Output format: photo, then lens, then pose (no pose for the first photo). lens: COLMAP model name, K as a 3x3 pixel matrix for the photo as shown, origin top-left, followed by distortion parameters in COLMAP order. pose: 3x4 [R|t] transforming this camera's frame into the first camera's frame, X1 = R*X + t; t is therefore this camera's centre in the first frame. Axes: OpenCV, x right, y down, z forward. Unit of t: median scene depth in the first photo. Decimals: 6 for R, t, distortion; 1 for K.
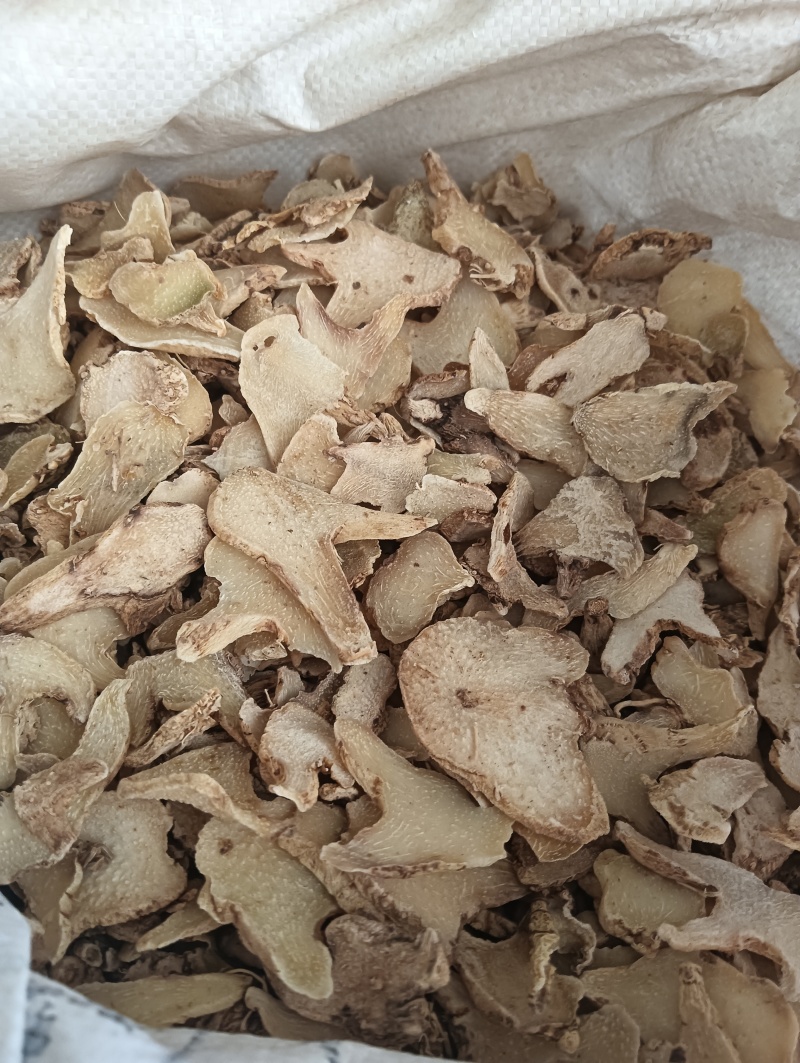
lens RADIAL K [[901.4, 0, 396.4], [0, 901.4, 530.0], [0, 0, 1]] dist [0.111787, -0.326047]
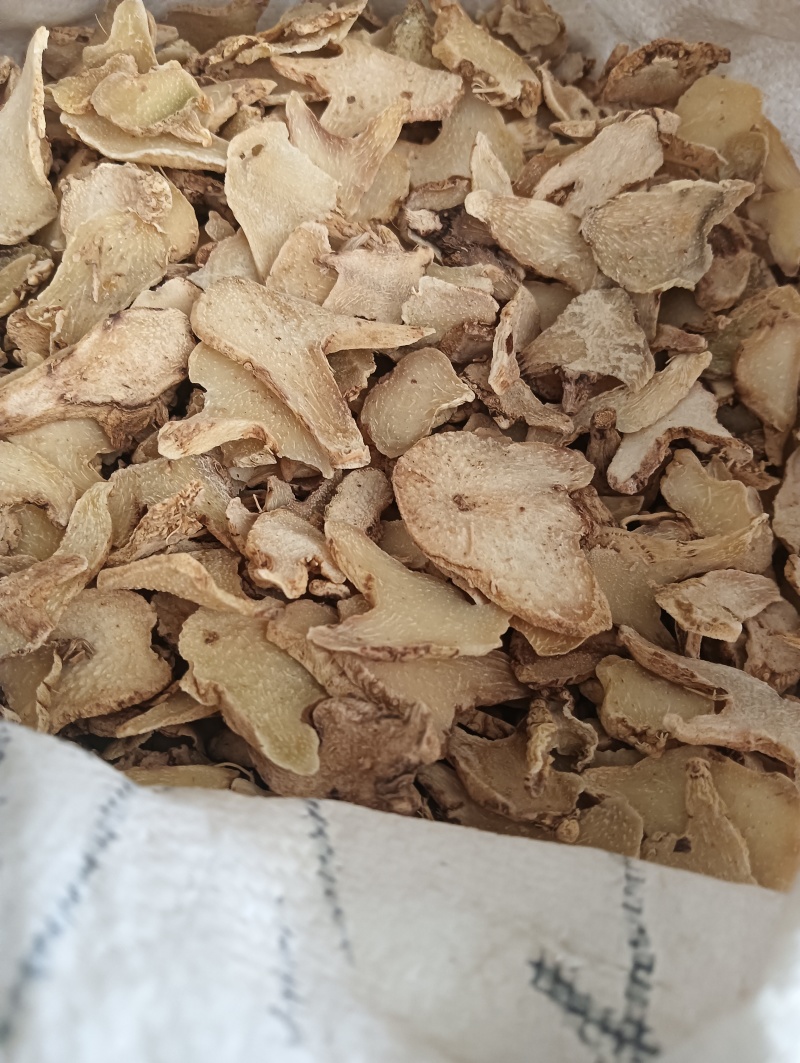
lens RADIAL K [[908.1, 0, 395.1], [0, 908.1, 530.1], [0, 0, 1]] dist [0.111423, -0.332182]
pose [[0.999717, -0.005948, -0.023022, 0.024566], [0.007243, 0.998374, 0.056549, 0.145592], [0.022648, -0.056700, 0.998134, 0.036175]]
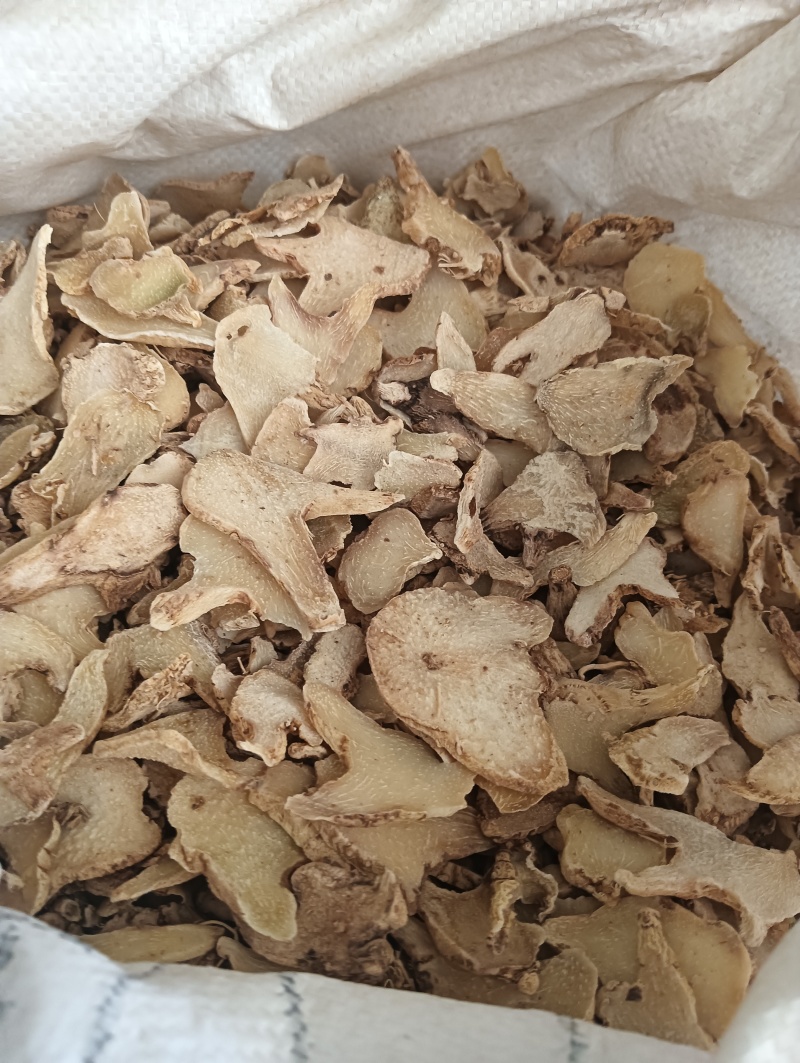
lens RADIAL K [[901.4, 0, 396.4], [0, 901.4, 530.0], [0, 0, 1]] dist [0.111787, -0.326047]
pose [[0.999571, -0.024102, -0.016637, 0.052598], [0.023788, 0.999539, -0.018863, 0.048835], [0.017084, 0.018459, 0.999684, -0.035785]]
